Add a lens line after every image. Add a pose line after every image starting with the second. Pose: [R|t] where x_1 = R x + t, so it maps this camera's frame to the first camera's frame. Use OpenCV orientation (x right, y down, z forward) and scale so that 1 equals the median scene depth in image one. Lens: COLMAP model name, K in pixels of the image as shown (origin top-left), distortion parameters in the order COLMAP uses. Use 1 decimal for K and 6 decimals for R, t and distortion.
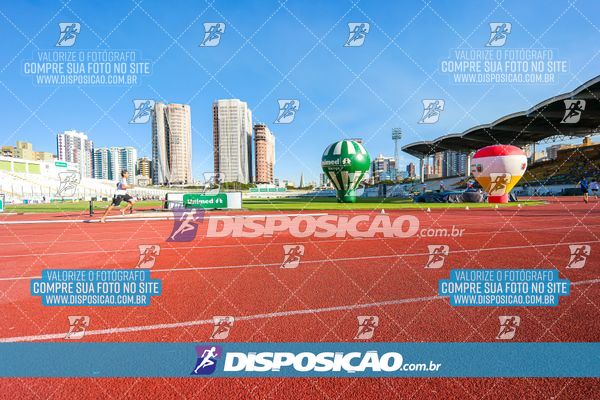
lens RADIAL K [[323.6, 0, 296.4], [0, 323.6, 201.4], [0, 0, 1]] dist [0.004922, 0.007907]
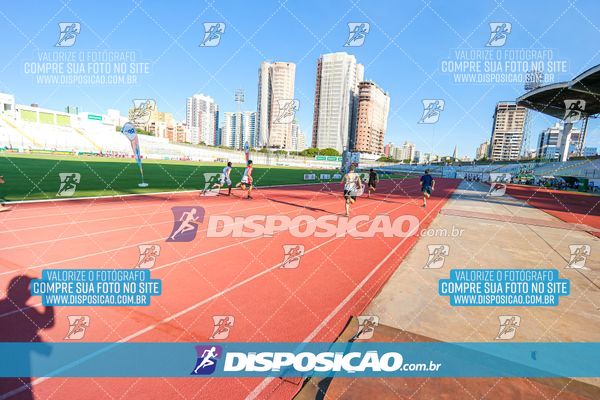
lens RADIAL K [[323.6, 0, 299.9], [0, 323.6, 198.8], [0, 0, 1]] dist [0.004922, 0.007907]
pose [[0.905184, 0.115892, -0.408915, 0.108375], [-0.080704, 0.991470, 0.102347, -0.008817], [0.417288, -0.059642, 0.906815, 0.147705]]
